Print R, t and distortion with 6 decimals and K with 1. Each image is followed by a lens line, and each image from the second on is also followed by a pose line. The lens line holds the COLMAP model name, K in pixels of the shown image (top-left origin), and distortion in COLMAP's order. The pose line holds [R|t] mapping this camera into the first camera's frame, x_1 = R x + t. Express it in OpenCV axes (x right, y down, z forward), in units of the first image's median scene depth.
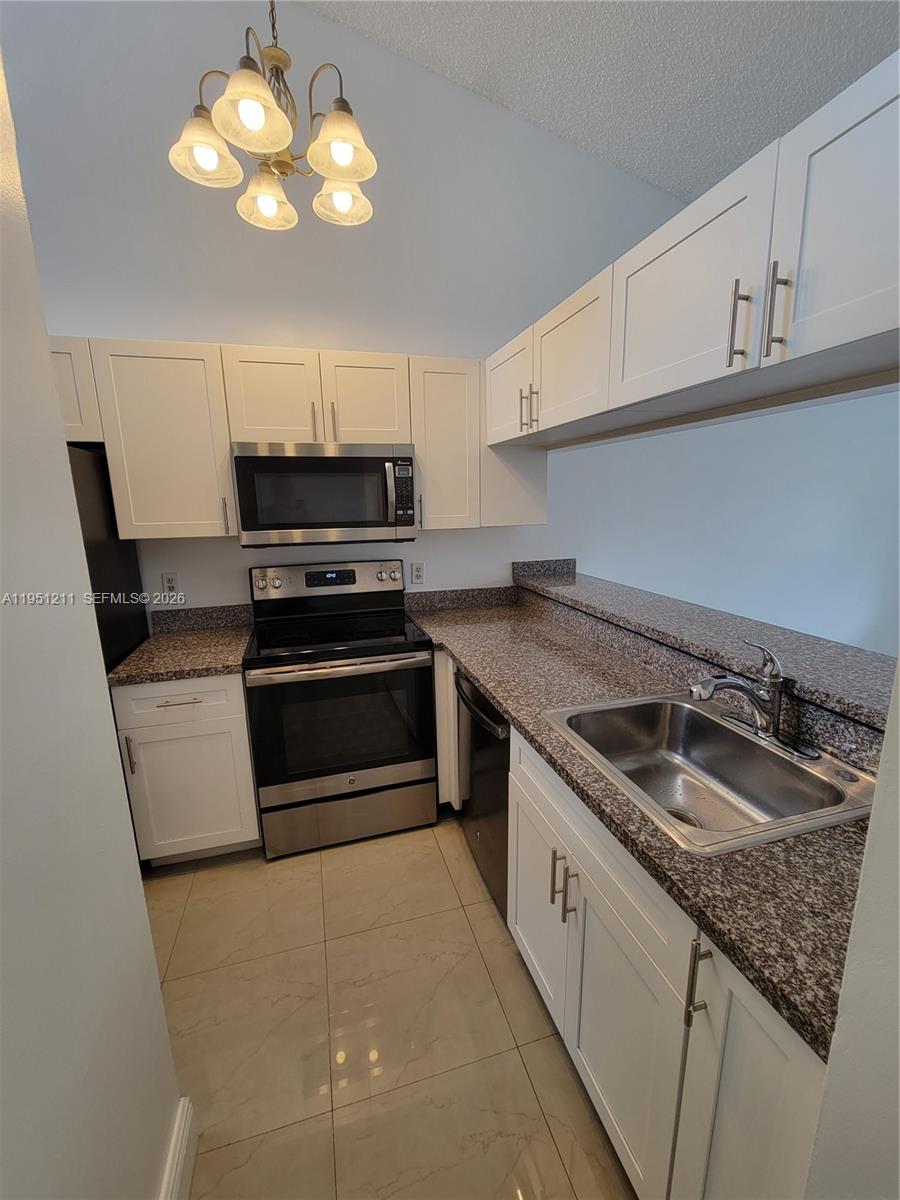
lens RADIAL K [[487.8, 0, 448.0], [0, 487.8, 597.5], [0, 0, 1]] dist [0.002039, 0.000028]
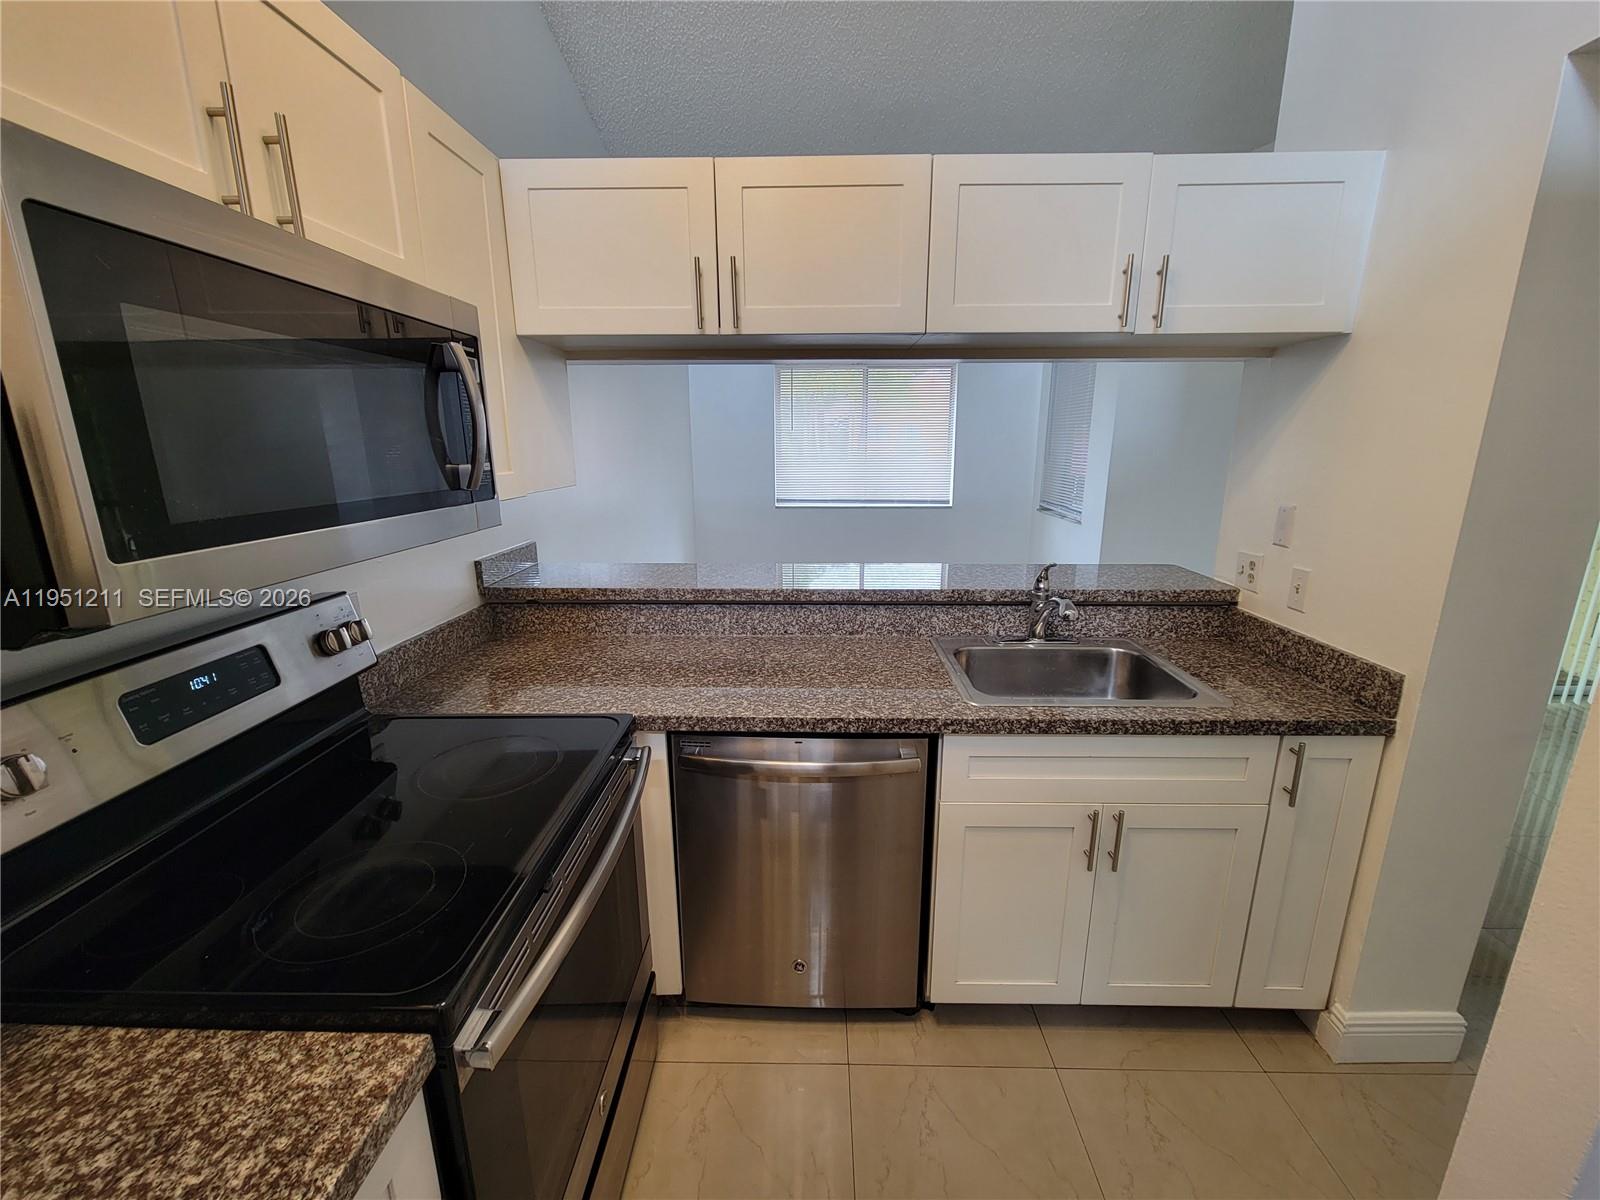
lens RADIAL K [[650.4, 0, 798.9], [0, 650.4, 599.2], [0, 0, 1]] dist [0.002039, 0.000028]
pose [[0.301489, -0.207696, 0.930573, -0.614601], [0.187647, 0.969824, 0.155662, -0.109822], [-0.934822, 0.127689, 0.331365, 0.627697]]
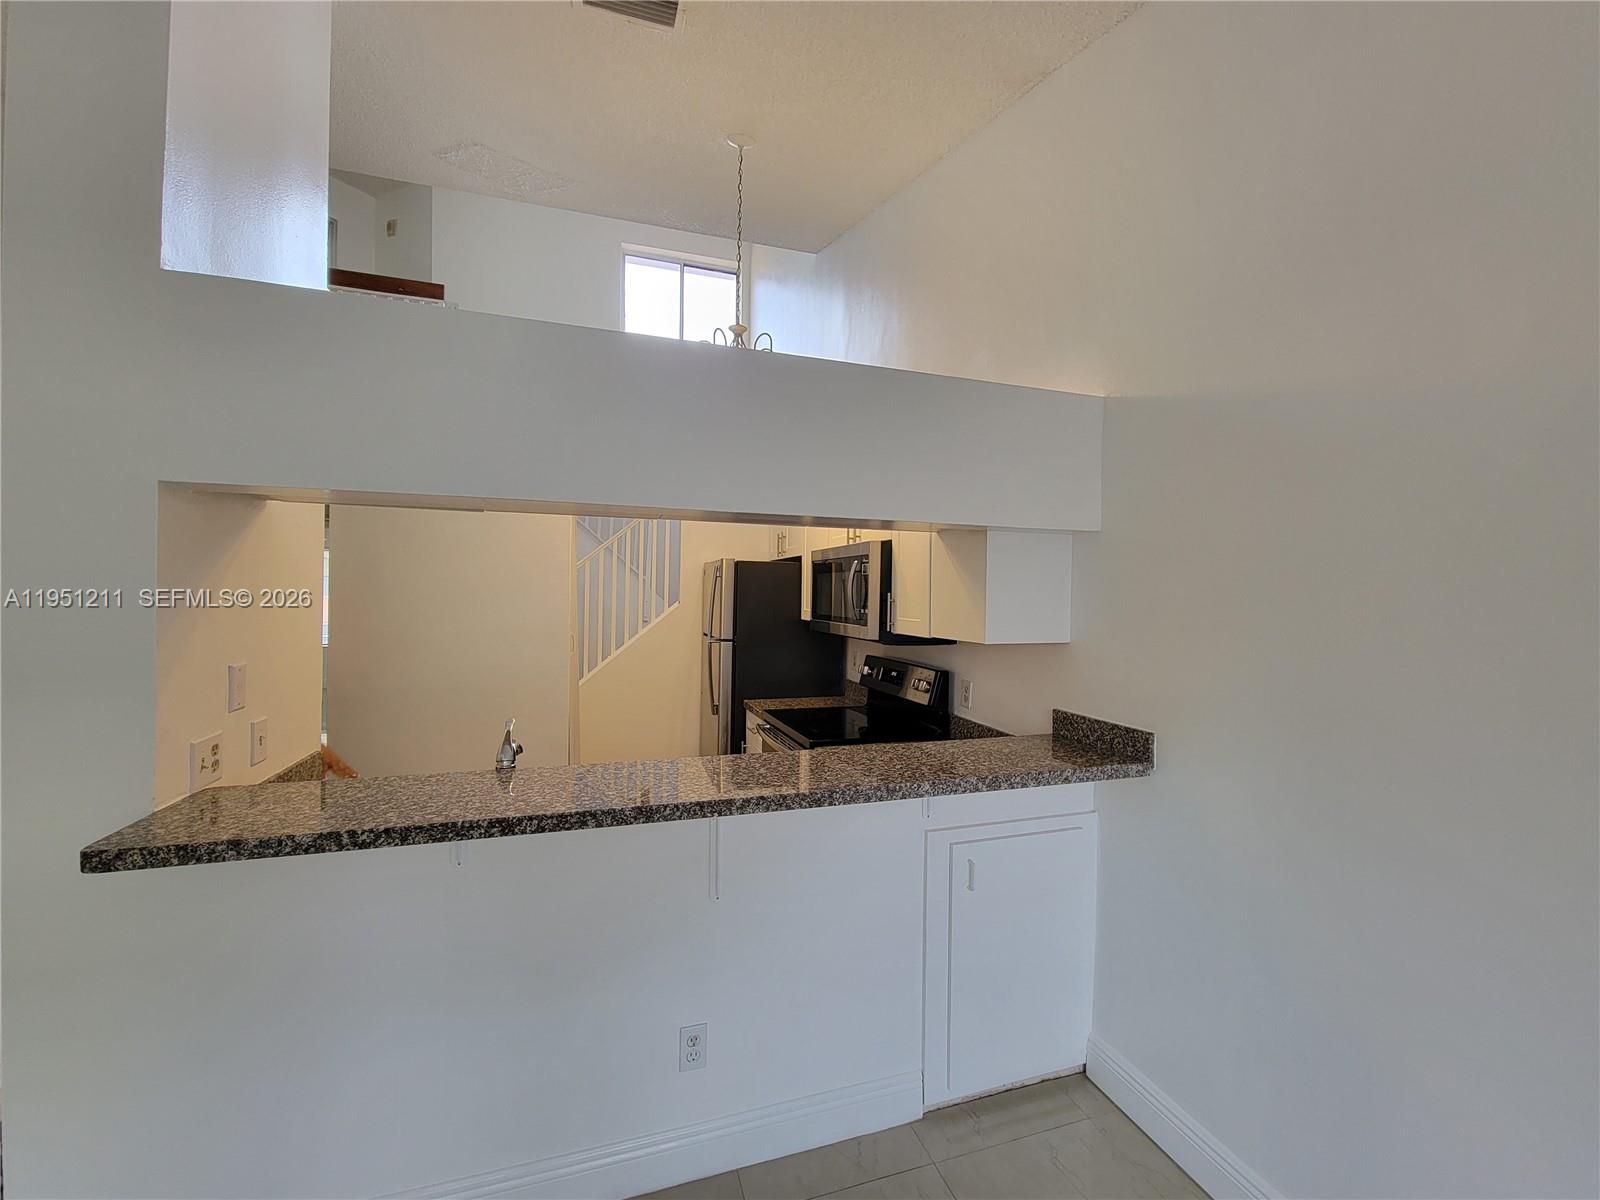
lens RADIAL K [[650.4, 0, 801.1], [0, 650.4, 597.9], [0, 0, 1]] dist [0.002039, 0.000028]
pose [[0.028870, 0.021469, -0.999353, 1.280153], [-0.211671, 0.977228, 0.014878, -0.212482], [0.976914, 0.211104, 0.032757, 0.923338]]
